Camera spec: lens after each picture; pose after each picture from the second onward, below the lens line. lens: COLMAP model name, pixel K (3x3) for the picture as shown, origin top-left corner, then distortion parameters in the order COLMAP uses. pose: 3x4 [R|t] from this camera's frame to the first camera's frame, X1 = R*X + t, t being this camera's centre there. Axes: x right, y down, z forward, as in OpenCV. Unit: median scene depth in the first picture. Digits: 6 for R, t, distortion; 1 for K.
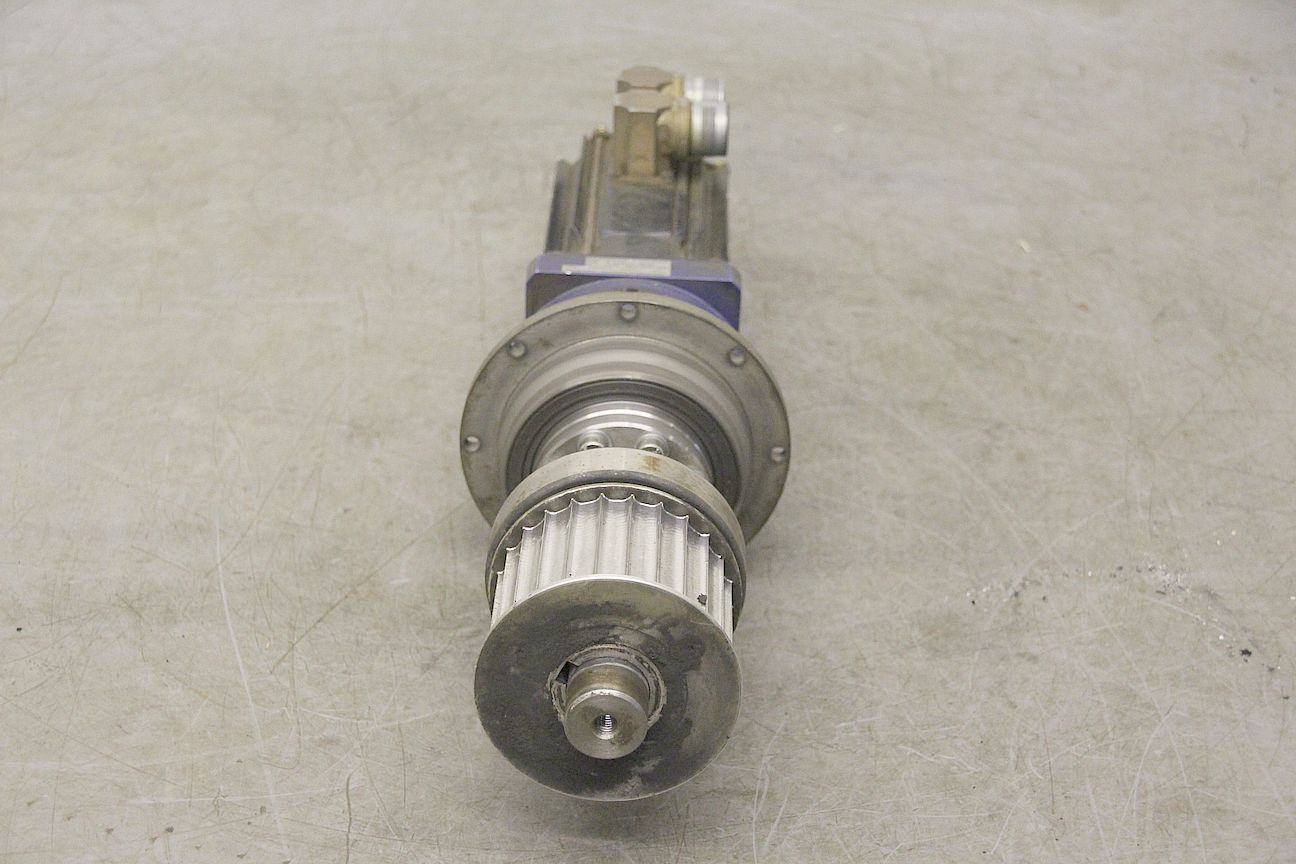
lens RADIAL K [[2532.7, 0, 653.9], [0, 2532.7, 432.0], [0, 0, 1]] dist [0.222427, 0.000000]
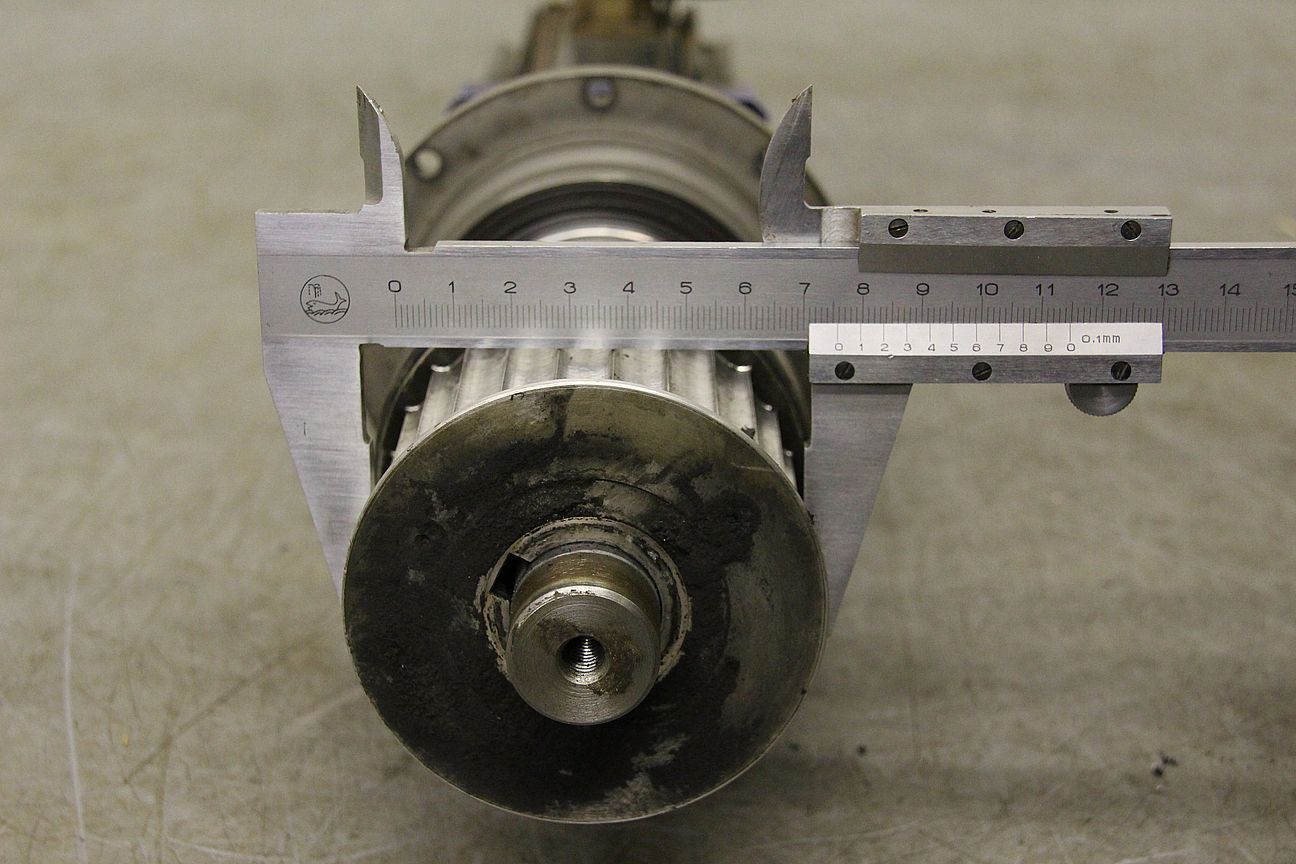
lens RADIAL K [[2259.0, 0, 642.7], [0, 2259.0, 429.3], [0, 0, 1]] dist [0.091598, 0.000000]
pose [[0.999293, -0.036187, 0.010195, -0.009237], [0.037236, 0.990060, -0.135628, 0.129705], [-0.005185, 0.135912, 0.990707, 0.503317]]
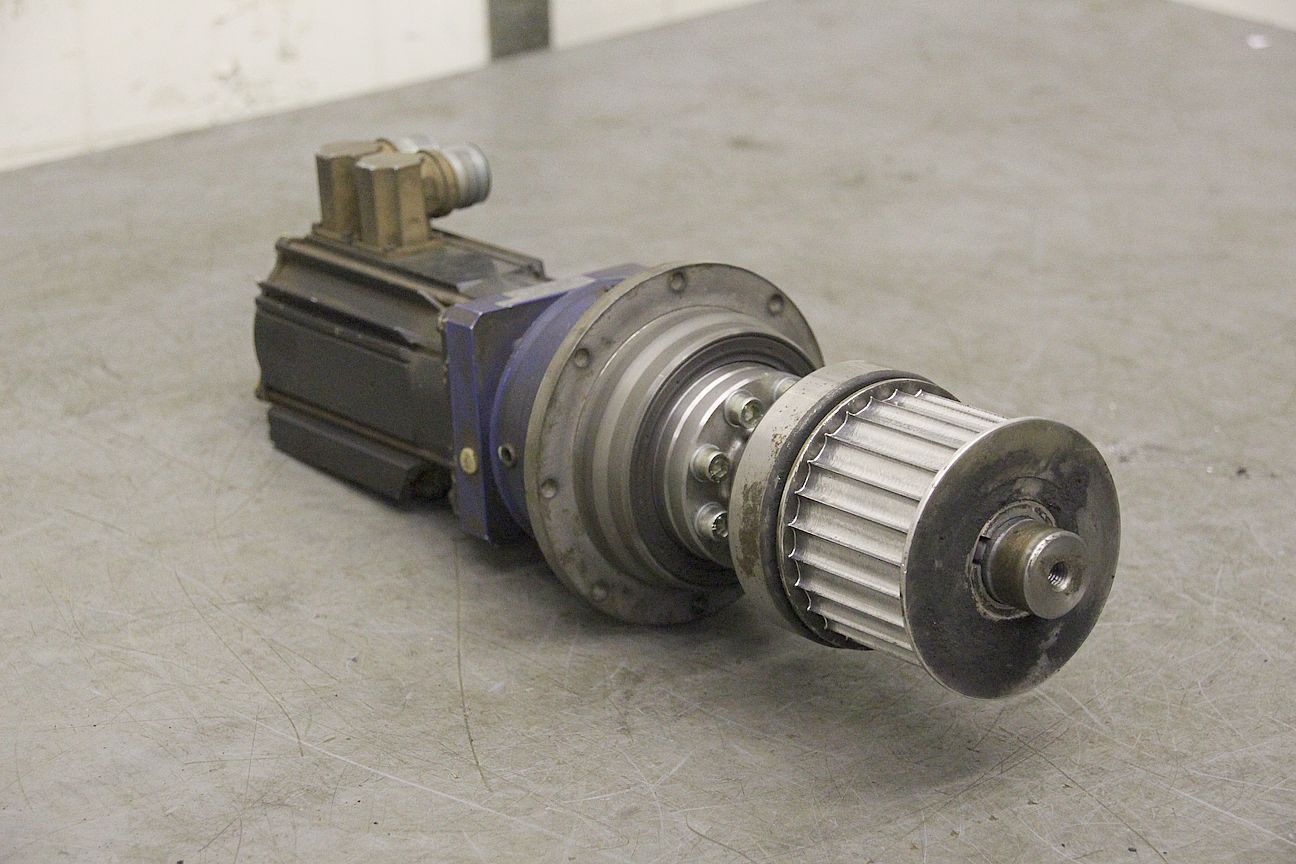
lens RADIAL K [[3328.9, 0, 652.8], [0, 3328.9, 437.2], [0, 0, 1]] dist [0.423997, 0.000000]
pose [[0.781334, -0.267623, 0.563822, -0.795049], [0.373900, 0.924053, -0.079533, 0.107976], [-0.499717, 0.272955, 0.822058, 0.047921]]
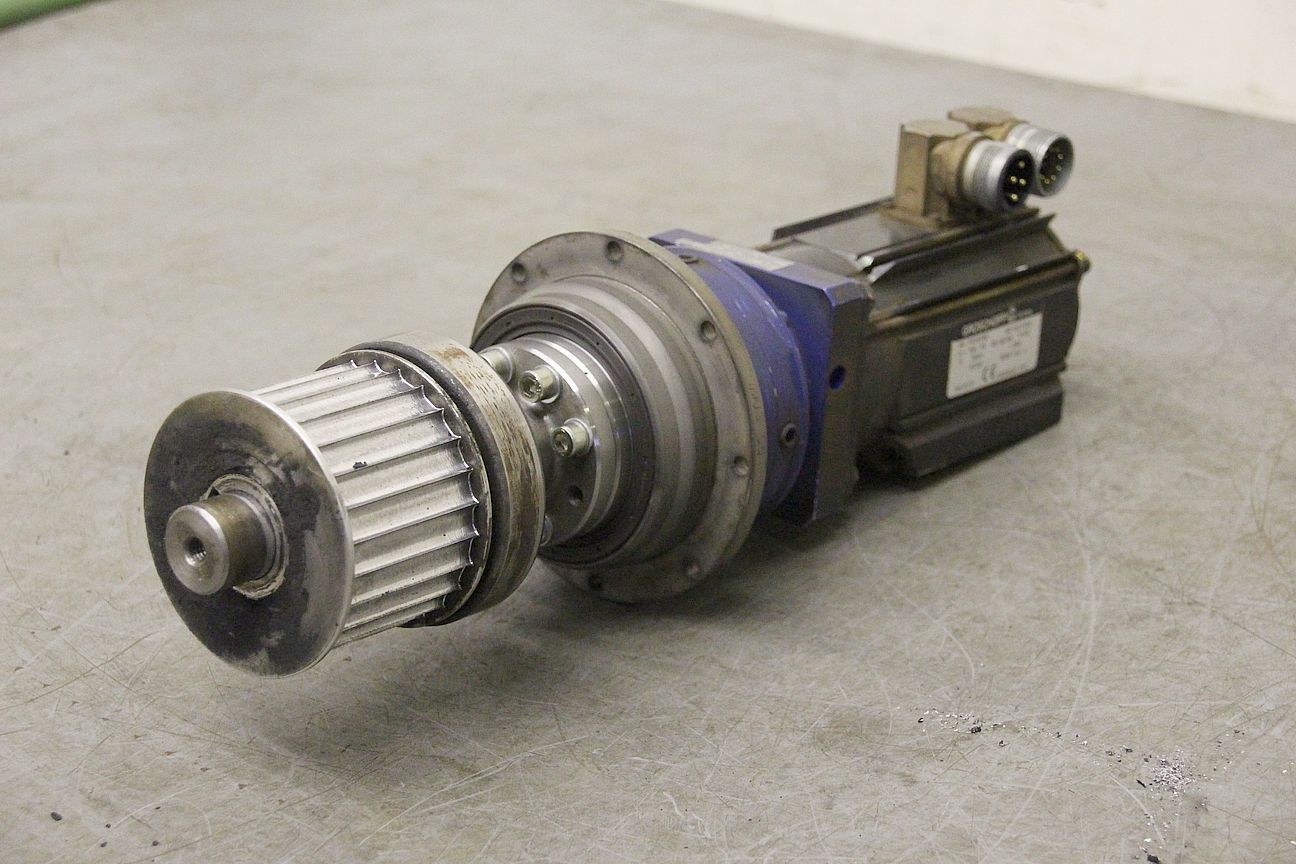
lens RADIAL K [[3328.9, 0, 651.1], [0, 3328.9, 430.8], [0, 0, 1]] dist [0.423997, 0.000000]
pose [[0.776457, 0.226585, -0.588025, 0.787328], [-0.337690, 0.937441, -0.084676, 0.119071], [0.532053, 0.264317, 0.804398, 0.102771]]
